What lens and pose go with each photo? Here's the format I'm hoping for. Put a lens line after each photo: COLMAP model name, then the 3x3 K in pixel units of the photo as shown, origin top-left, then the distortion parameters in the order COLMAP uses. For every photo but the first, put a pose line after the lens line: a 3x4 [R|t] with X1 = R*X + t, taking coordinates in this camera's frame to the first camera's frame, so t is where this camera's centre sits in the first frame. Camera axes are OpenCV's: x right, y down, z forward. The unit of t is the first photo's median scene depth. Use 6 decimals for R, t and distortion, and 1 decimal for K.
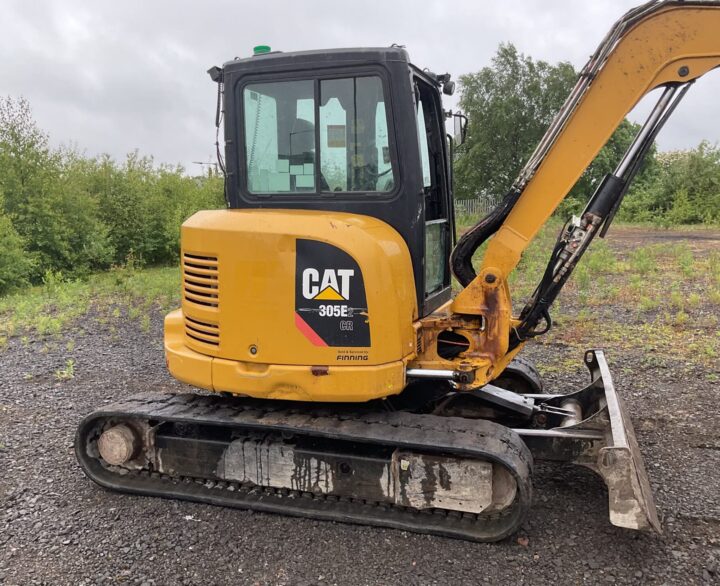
lens RADIAL K [[670.9, 0, 354.6], [0, 670.9, 293.0], [0, 0, 1]] dist [0.049302, 0.000000]
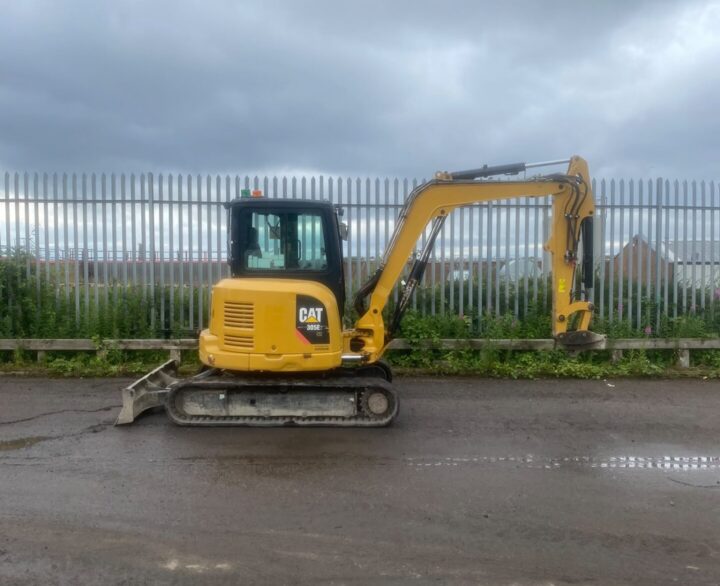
lens RADIAL K [[758.4, 0, 365.6], [0, 758.4, 287.8], [0, 0, 1]] dist [0.044422, 0.000000]
pose [[0.936645, -0.011254, 0.350098, -0.721070], [0.033484, 0.997783, -0.057509, 0.045072], [-0.348675, 0.065589, 0.934946, -1.334031]]
